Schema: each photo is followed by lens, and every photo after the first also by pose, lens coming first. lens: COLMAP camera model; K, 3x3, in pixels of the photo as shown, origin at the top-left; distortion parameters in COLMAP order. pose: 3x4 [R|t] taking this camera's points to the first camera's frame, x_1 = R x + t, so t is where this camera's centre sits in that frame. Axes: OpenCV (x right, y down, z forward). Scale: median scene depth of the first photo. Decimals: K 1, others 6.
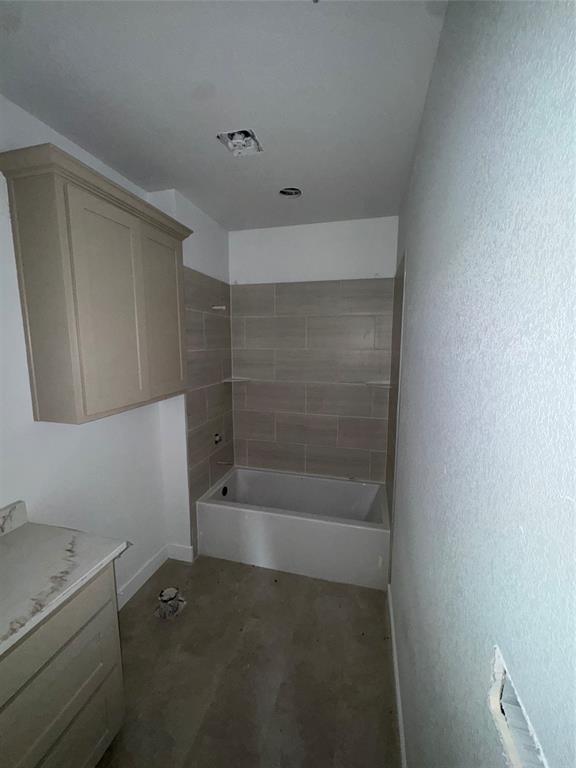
lens RADIAL K [[309.4, 0, 288.0], [0, 309.4, 384.0], [0, 0, 1]] dist [-0.001790, 0.000026]
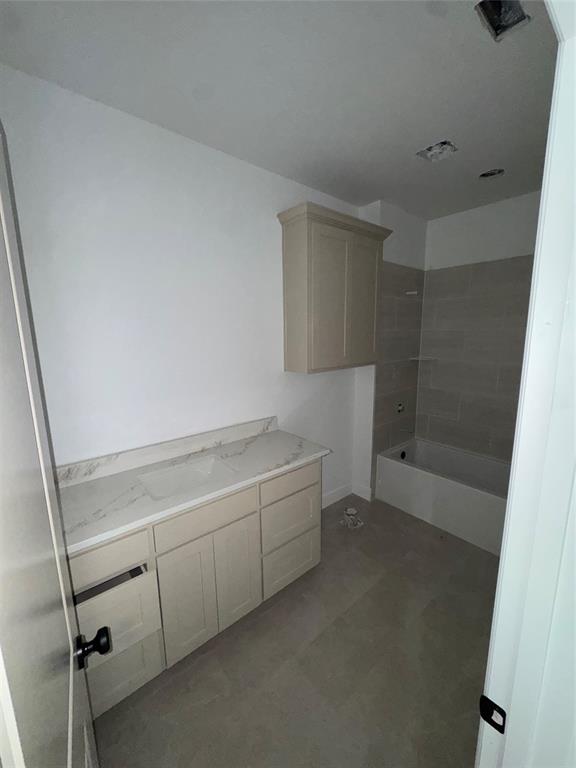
lens RADIAL K [[309.4, 0, 288.0], [0, 309.4, 384.0], [0, 0, 1]] dist [-0.001790, 0.000026]
pose [[0.819643, 0.087243, -0.566193, 0.085159], [-0.065937, 0.996134, 0.058037, 0.055716], [0.569068, -0.010237, 0.822227, -0.213668]]
